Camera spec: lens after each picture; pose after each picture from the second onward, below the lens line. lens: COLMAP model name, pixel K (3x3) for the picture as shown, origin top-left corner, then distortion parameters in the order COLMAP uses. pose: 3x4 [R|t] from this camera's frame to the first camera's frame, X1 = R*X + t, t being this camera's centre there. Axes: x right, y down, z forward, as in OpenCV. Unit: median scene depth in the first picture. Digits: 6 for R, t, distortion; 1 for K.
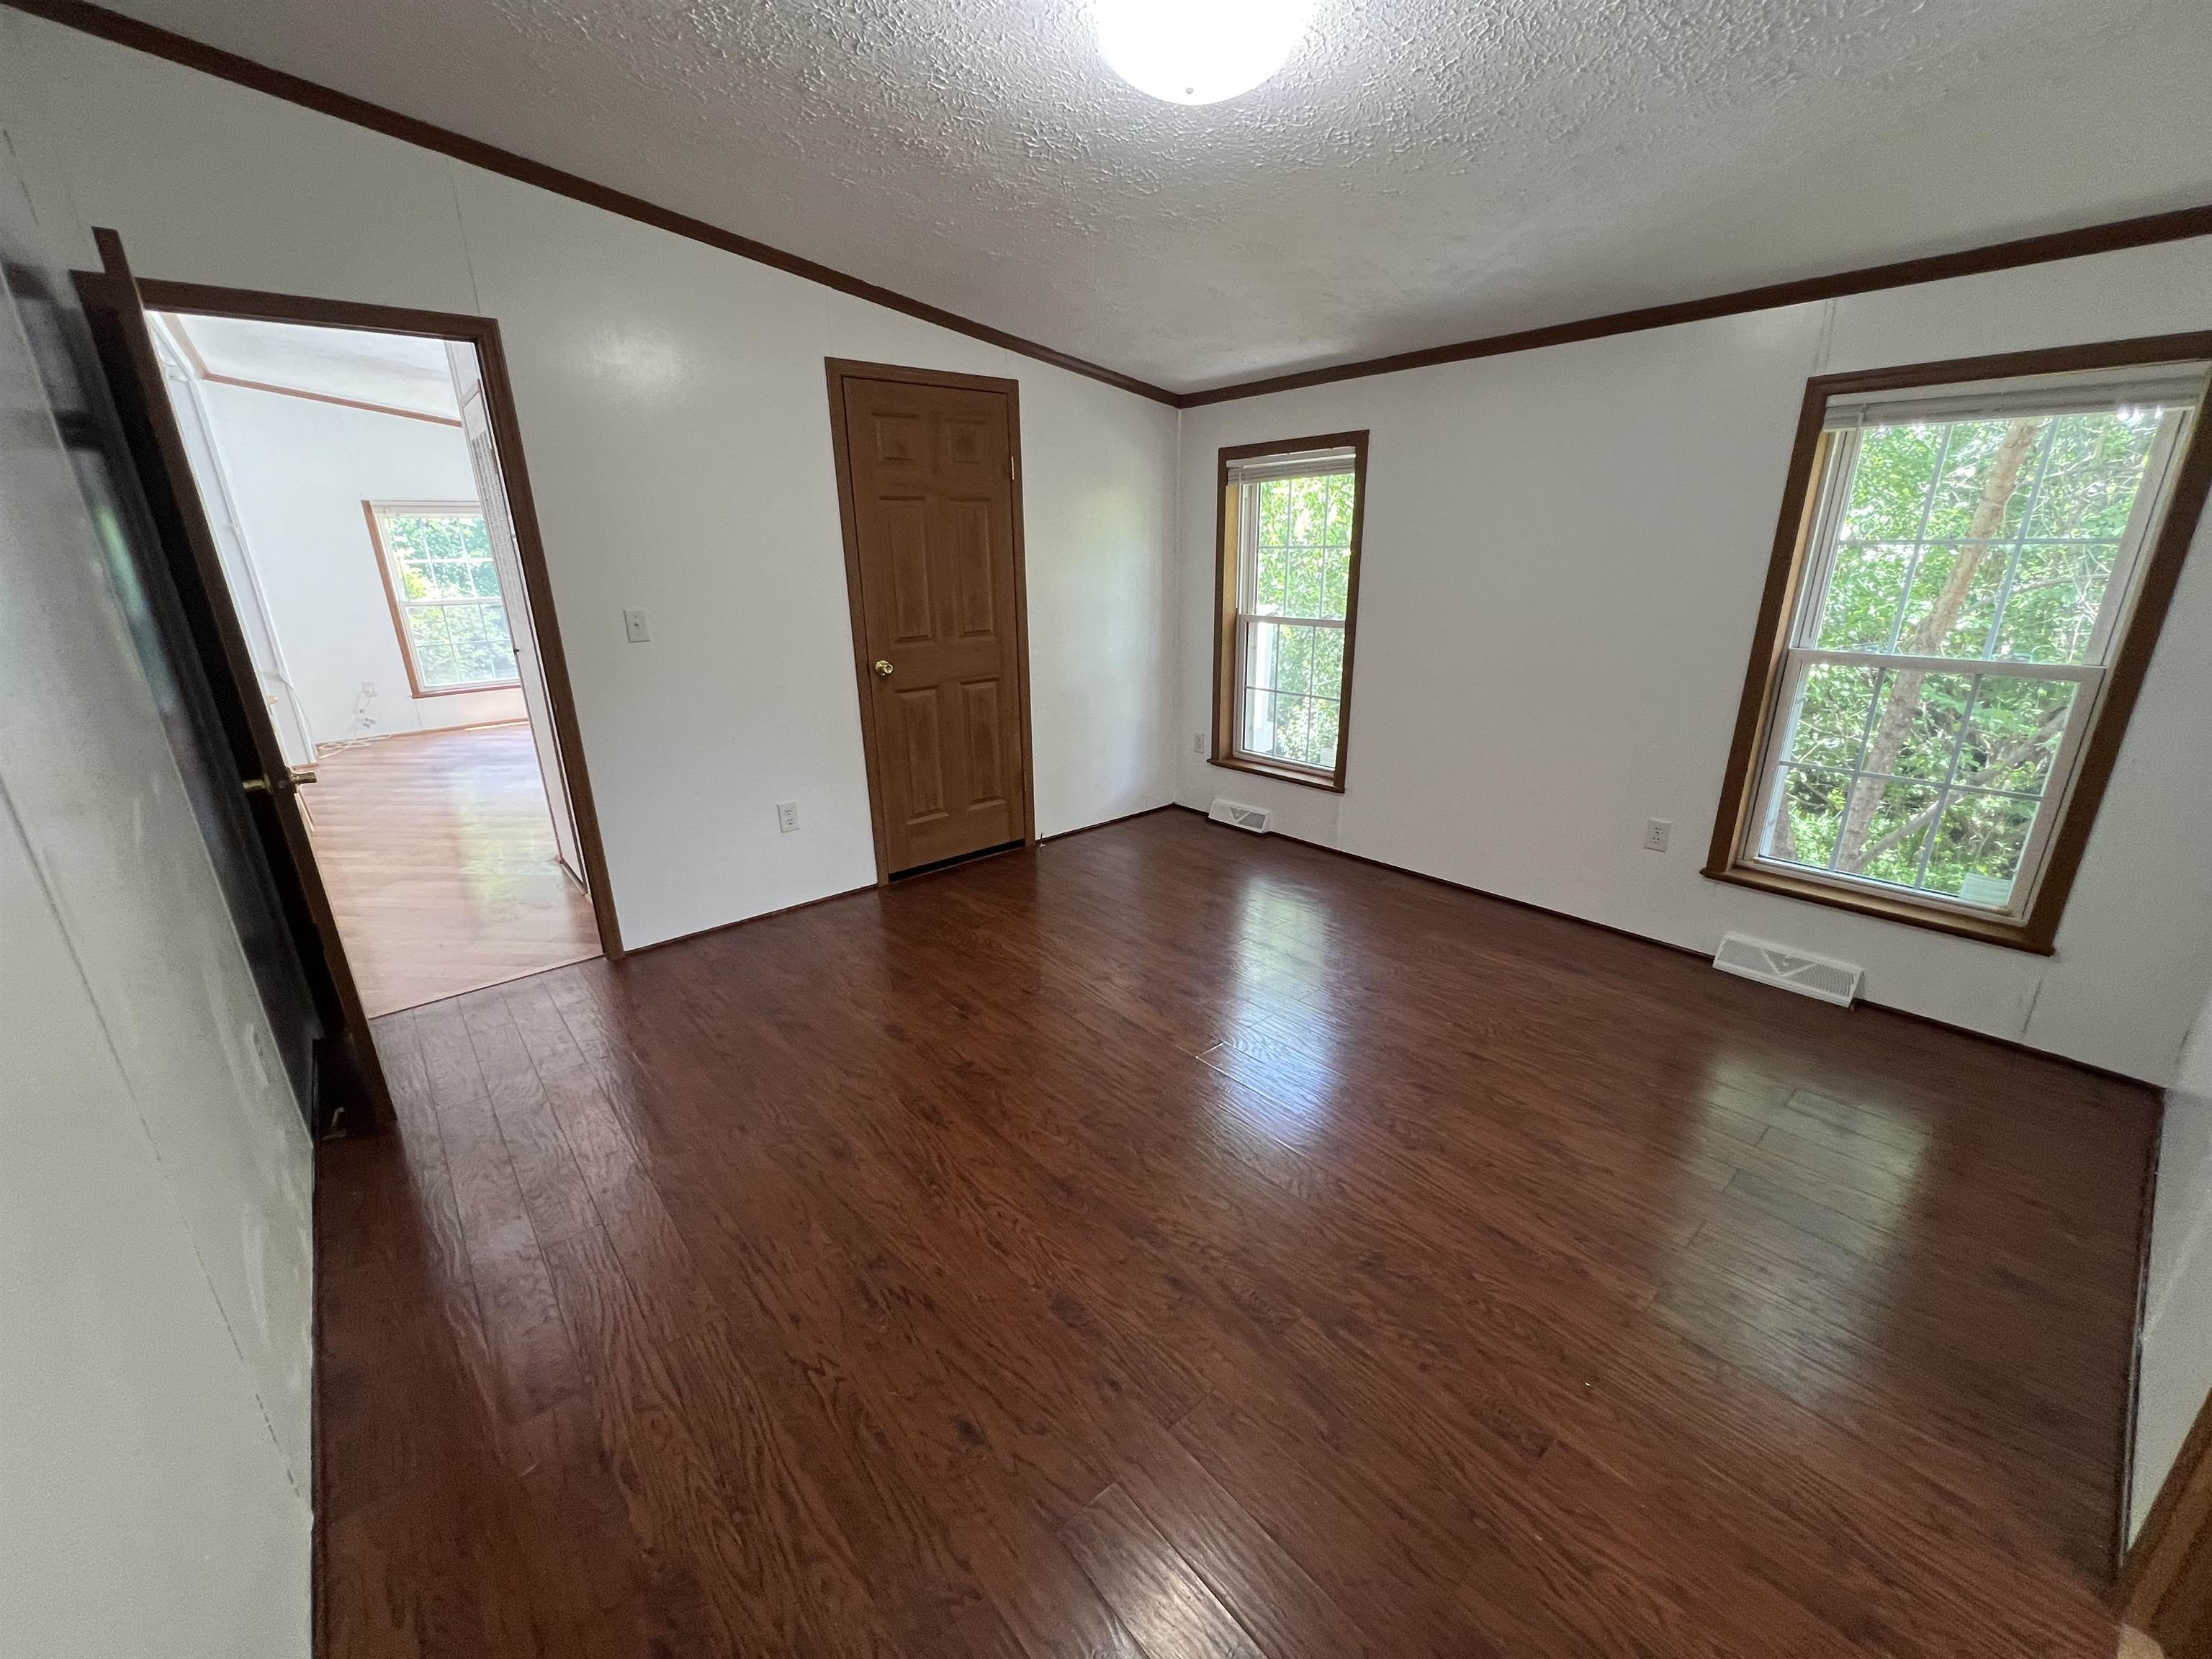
lens RADIAL K [[885.9, 0, 1097.3], [0, 885.9, 832.7], [0, 0, 1]] dist [-0.001027, -0.000321]
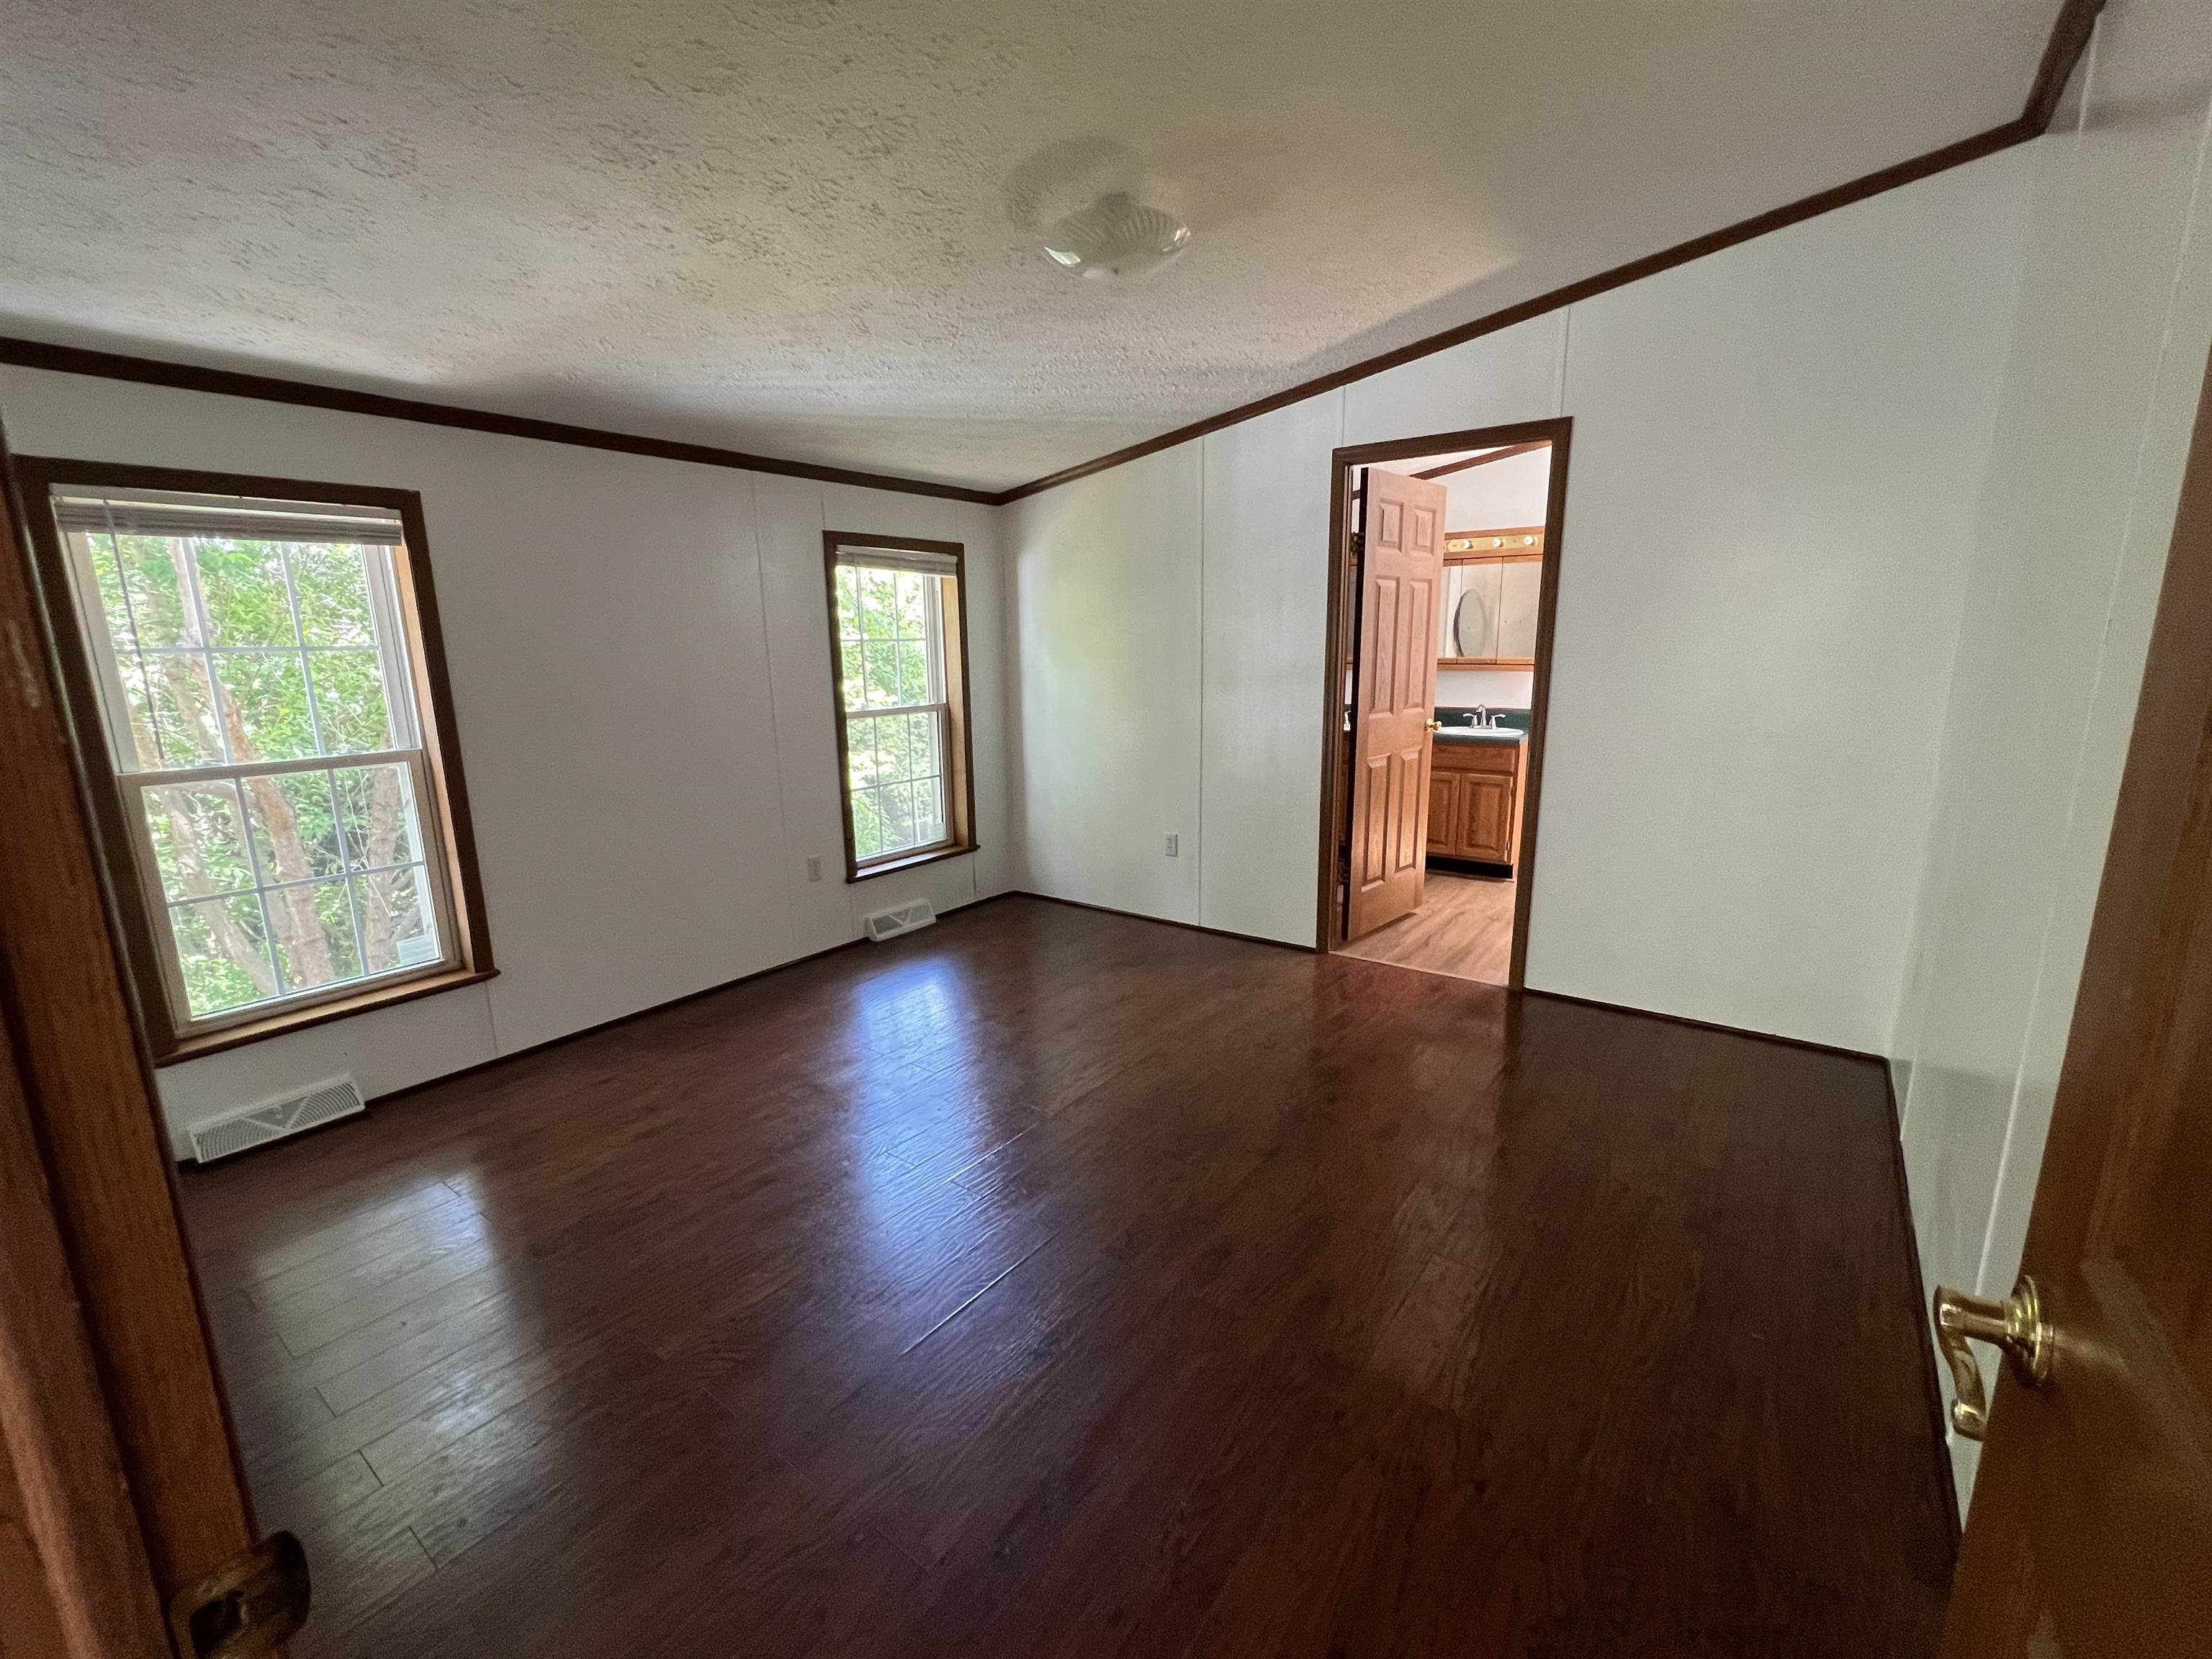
lens RADIAL K [[940.7, 0, 1096.2], [0, 940.7, 834.2], [0, 0, 1]] dist [-0.002094, 0.000246]
pose [[-0.213023, -0.187666, 0.958855, -0.742492], [0.315072, 0.915759, 0.249229, -0.256954], [-0.924852, 0.355200, -0.135949, 0.832227]]
